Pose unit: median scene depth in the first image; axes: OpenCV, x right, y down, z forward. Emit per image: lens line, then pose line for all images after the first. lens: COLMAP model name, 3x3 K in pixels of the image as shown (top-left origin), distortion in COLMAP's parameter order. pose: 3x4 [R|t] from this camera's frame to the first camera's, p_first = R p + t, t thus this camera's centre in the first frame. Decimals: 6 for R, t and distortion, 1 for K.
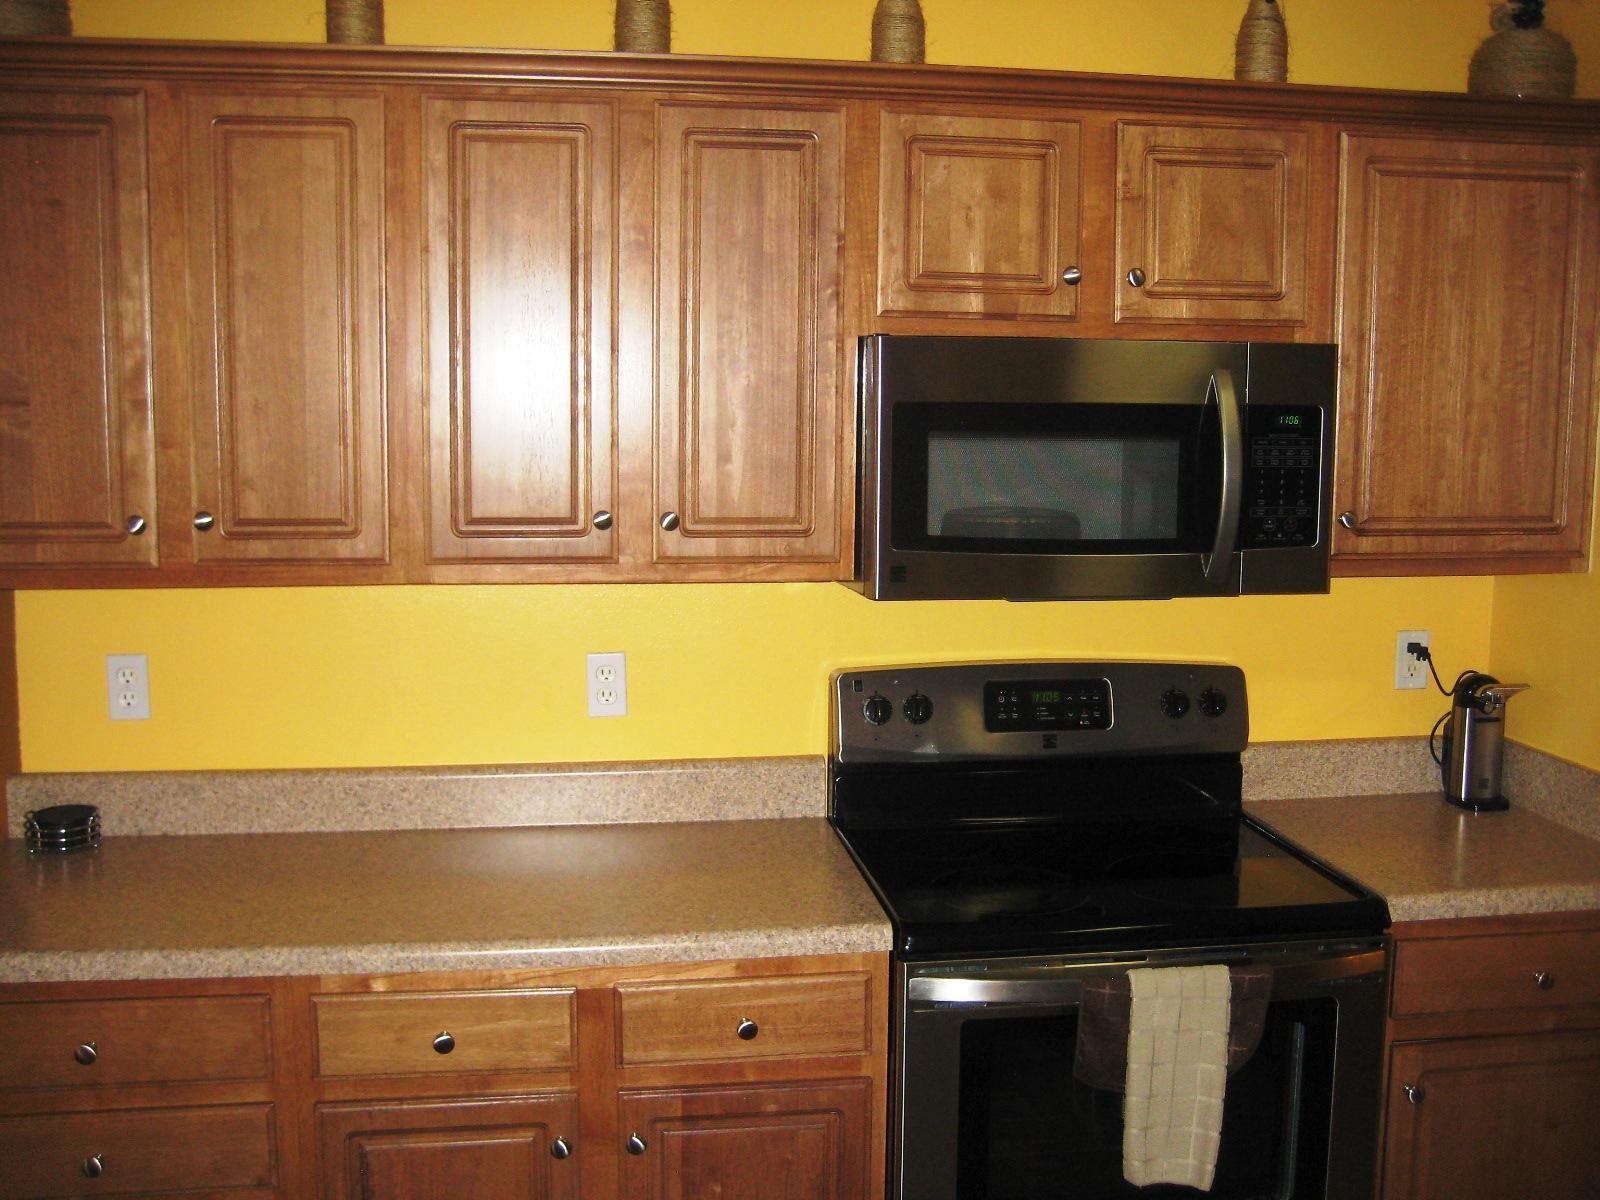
lens RADIAL K [[1893.7, 0, 800.0], [0, 1893.7, 600.0], [0, 0, 1]] dist [-0.254548, 0.641392]
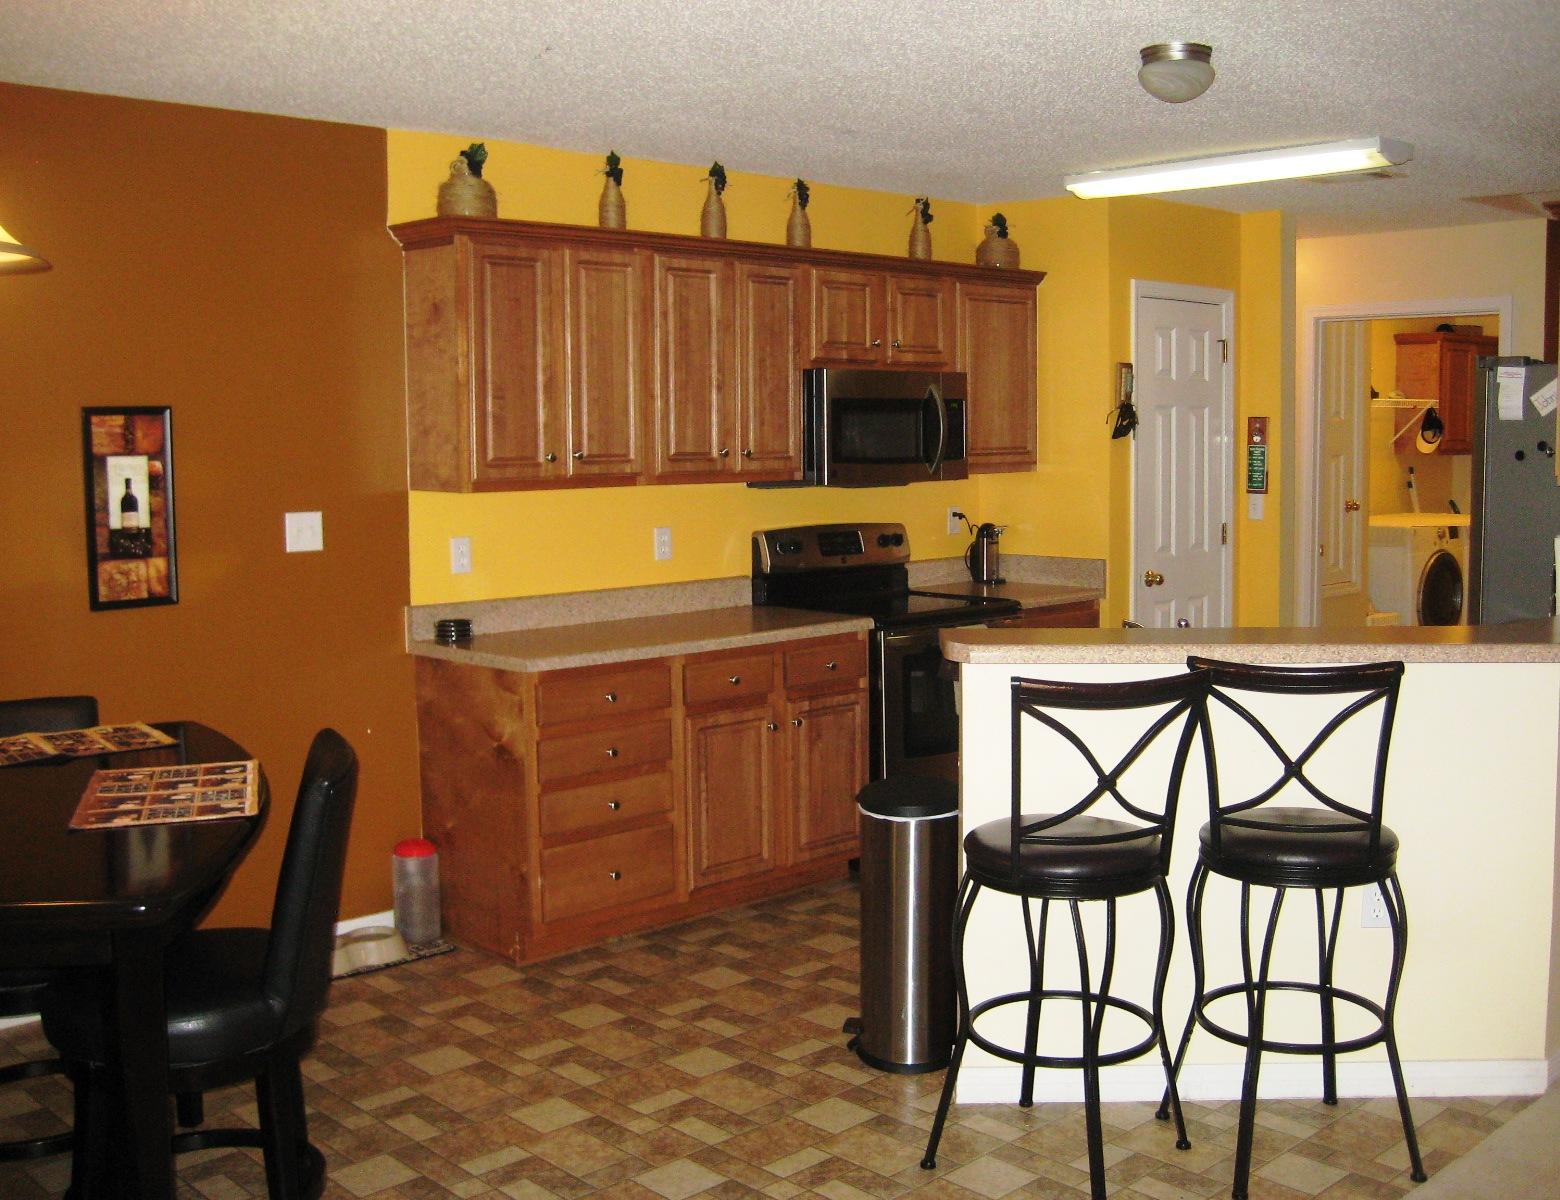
lens RADIAL K [[1705.1, 0, 780.0], [0, 1705.1, 600.0], [0, 0, 1]] dist [-0.084487, -0.005616]
pose [[0.831554, -0.073131, 0.550609, -1.038763], [0.091657, 0.995772, -0.006168, 0.130498], [-0.547829, 0.055596, 0.834741, -0.601428]]
